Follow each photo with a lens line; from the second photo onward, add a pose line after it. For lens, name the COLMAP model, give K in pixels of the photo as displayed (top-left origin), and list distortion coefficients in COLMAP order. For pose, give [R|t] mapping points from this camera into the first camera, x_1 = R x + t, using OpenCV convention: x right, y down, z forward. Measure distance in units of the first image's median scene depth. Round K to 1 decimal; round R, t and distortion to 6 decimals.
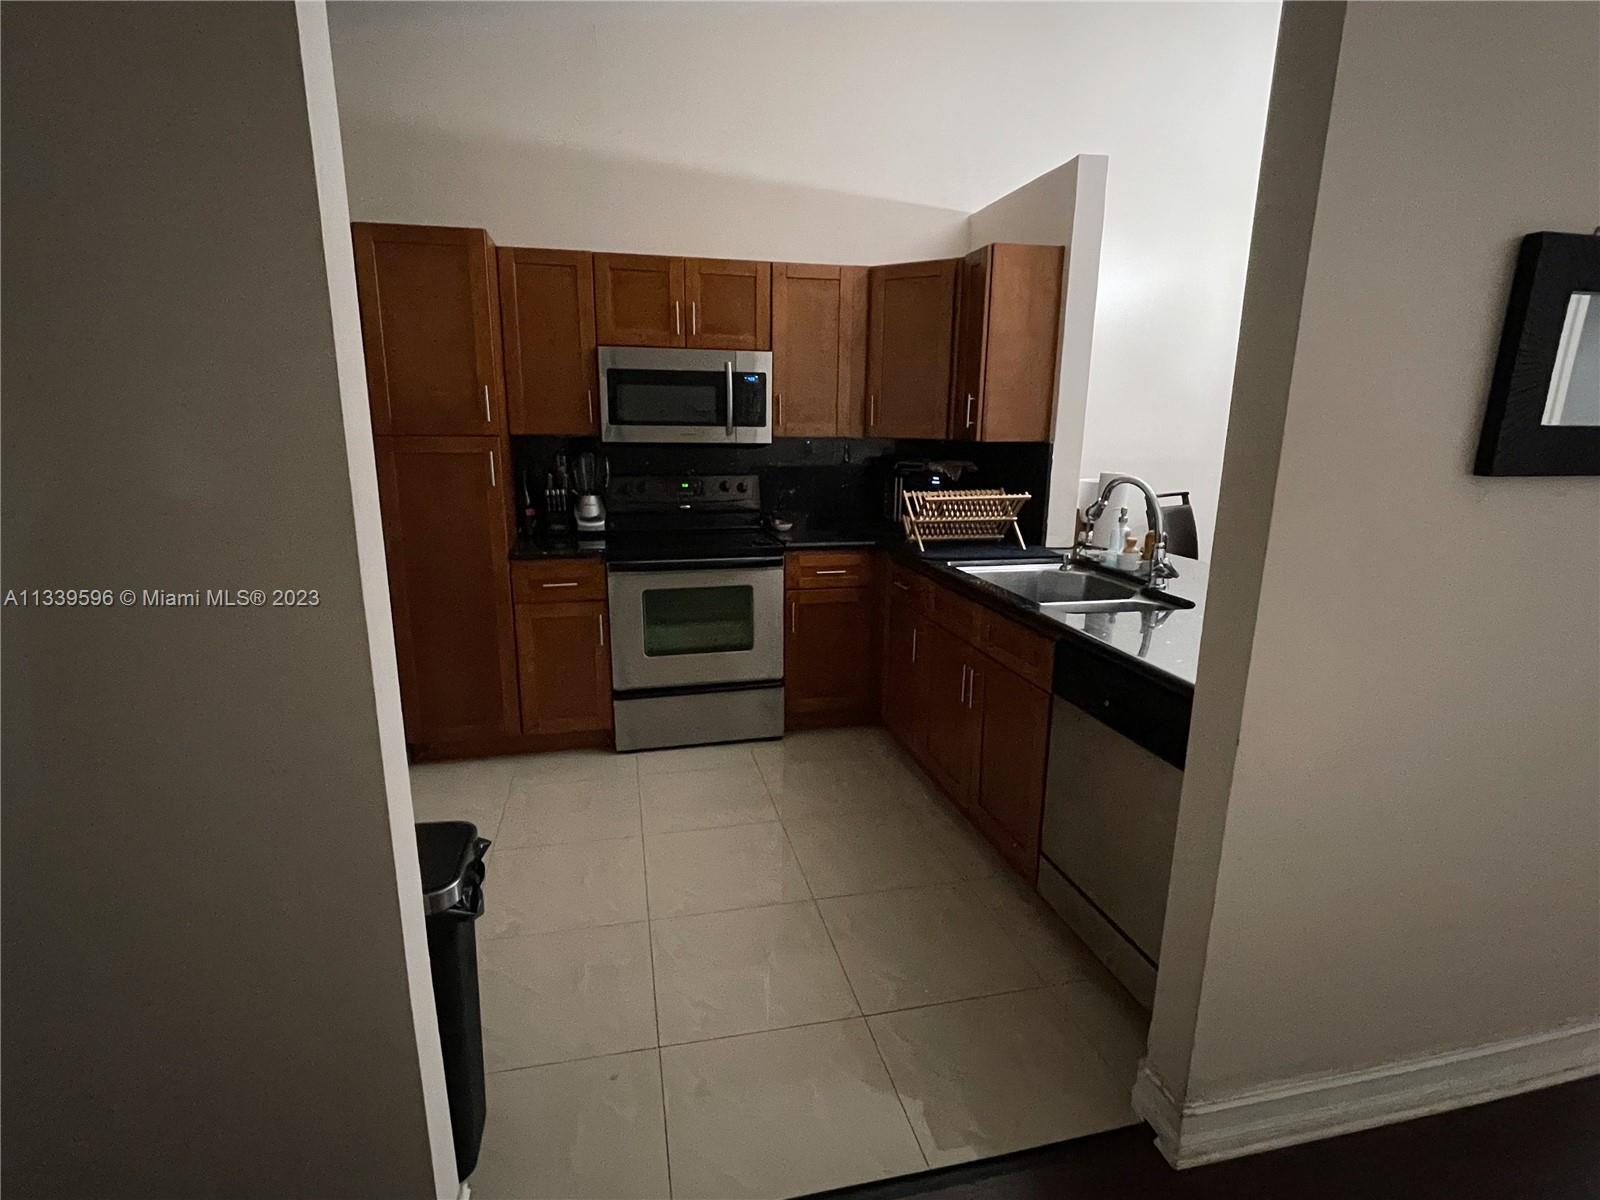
lens RADIAL K [[797.4, 0, 800.0], [0, 797.4, 600.0], [0, 0, 1]] dist [-0.000154, -0.000208]
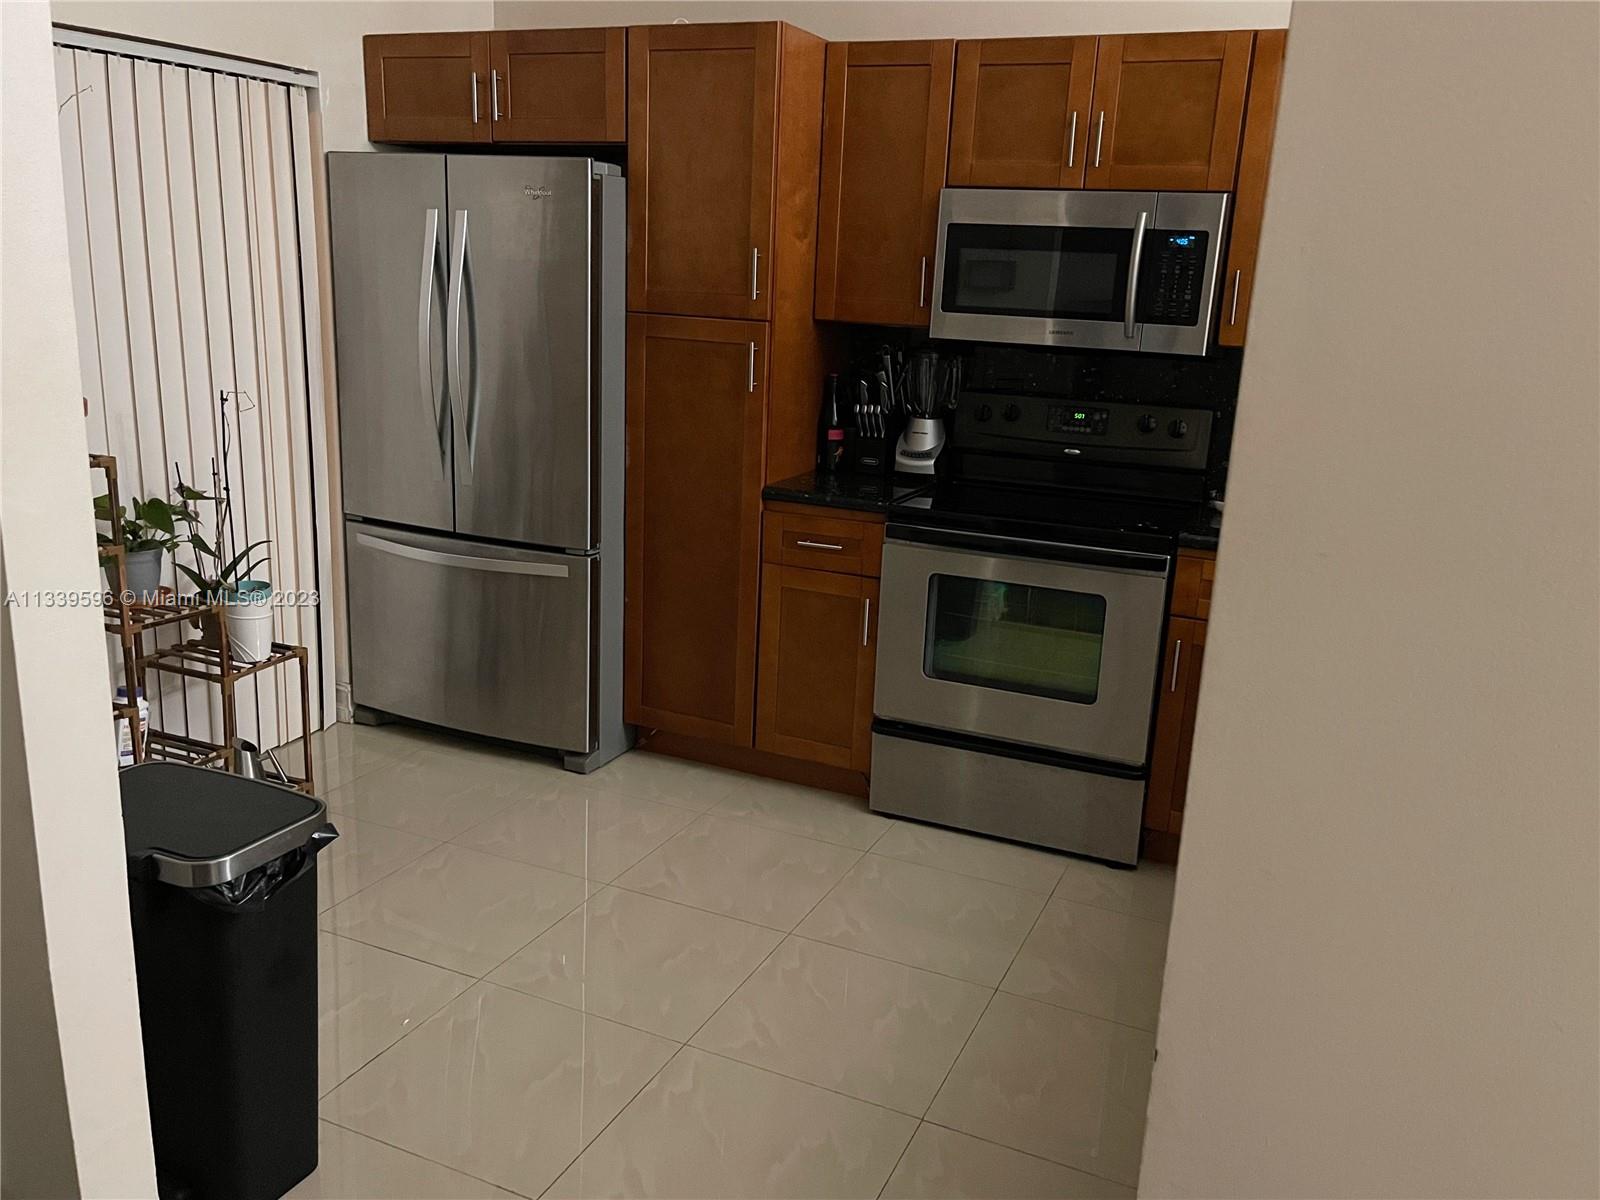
lens RADIAL K [[1288.0, 0, 800.0], [0, 1288.0, 600.0], [0, 0, 1]] dist [0.038098, -0.006694]
pose [[0.791424, 0.175661, -0.585484, 0.311523], [-0.169870, 0.983294, 0.065393, -0.038593], [0.587190, 0.047702, 0.808042, 0.099915]]
